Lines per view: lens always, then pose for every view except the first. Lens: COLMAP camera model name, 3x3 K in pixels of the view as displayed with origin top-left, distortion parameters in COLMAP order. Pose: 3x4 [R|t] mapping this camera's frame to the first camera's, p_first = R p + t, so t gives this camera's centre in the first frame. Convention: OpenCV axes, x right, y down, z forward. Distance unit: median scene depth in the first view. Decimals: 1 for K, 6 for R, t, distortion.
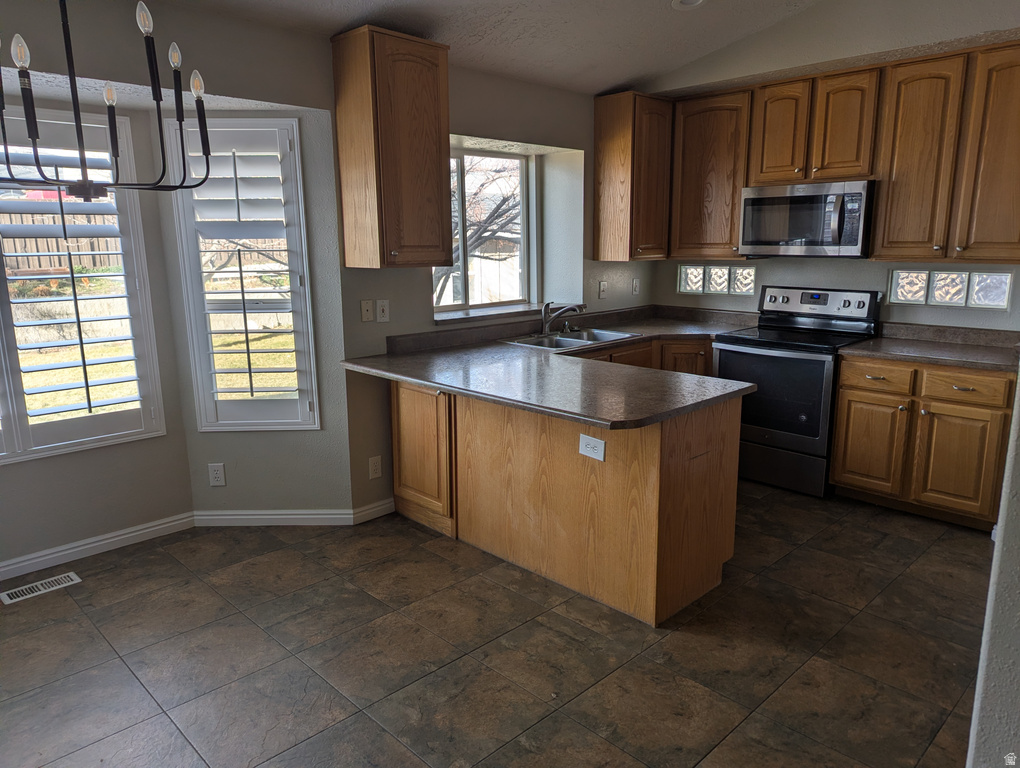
lens RADIAL K [[710.1, 0, 506.4], [0, 710.1, 380.2], [0, 0, 1]] dist [0.049685, -0.004682]
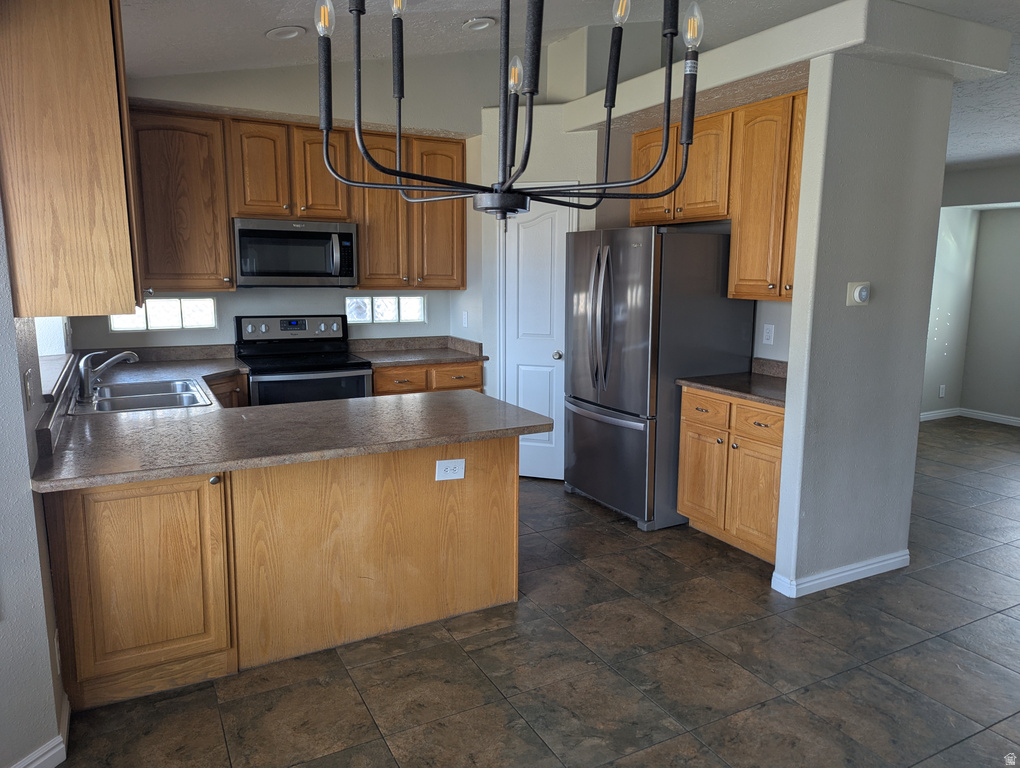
lens RADIAL K [[727.6, 0, 514.9], [0, 727.6, 385.5], [0, 0, 1]] dist [0.032885, -0.006109]
pose [[0.277521, -0.149091, 0.949081, -0.704523], [0.182375, 0.978098, 0.100321, -0.096745], [-0.943250, 0.145247, 0.298633, 0.480331]]
